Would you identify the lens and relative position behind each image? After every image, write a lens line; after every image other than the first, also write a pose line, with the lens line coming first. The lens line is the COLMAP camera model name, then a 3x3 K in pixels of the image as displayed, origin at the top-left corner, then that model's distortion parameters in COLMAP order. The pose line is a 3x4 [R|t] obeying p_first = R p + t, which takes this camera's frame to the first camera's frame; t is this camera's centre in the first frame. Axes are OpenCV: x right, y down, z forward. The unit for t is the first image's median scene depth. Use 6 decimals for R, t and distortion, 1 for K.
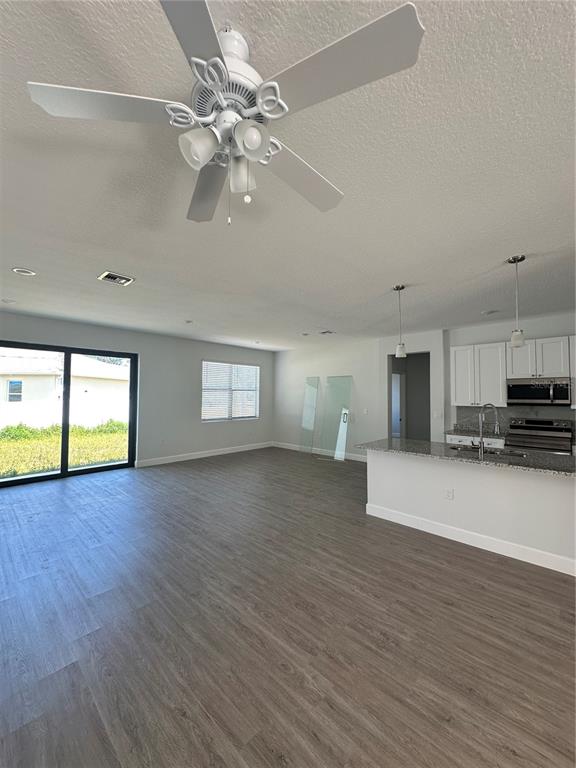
lens RADIAL K [[306.1, 0, 288.4], [0, 306.1, 385.1], [0, 0, 1]] dist [-0.000065, -0.000088]
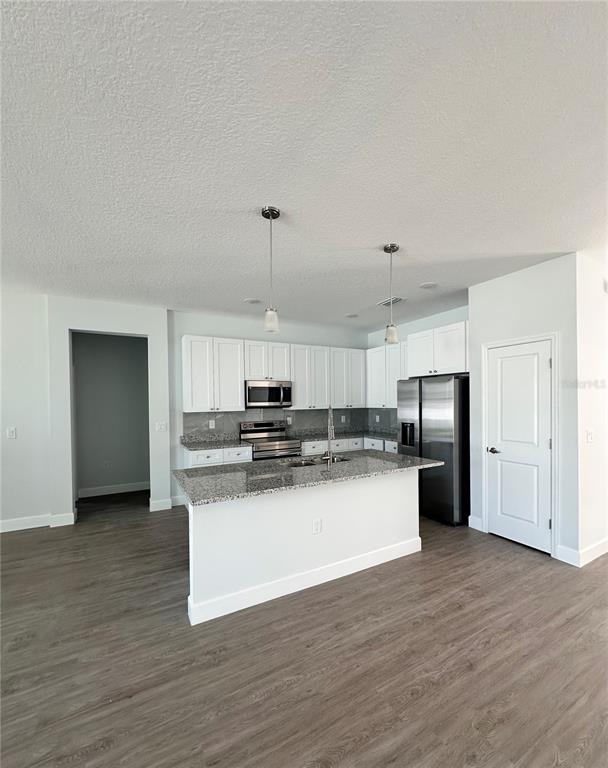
lens RADIAL K [[323.8, 0, 295.8], [0, 323.8, 405.4], [0, 0, 1]] dist [0.000316, -0.000466]
pose [[0.301608, -0.019688, 0.953229, -0.187899], [-0.019127, 0.999461, 0.026694, 0.028634], [-0.953240, -0.026284, 0.301069, 0.622621]]
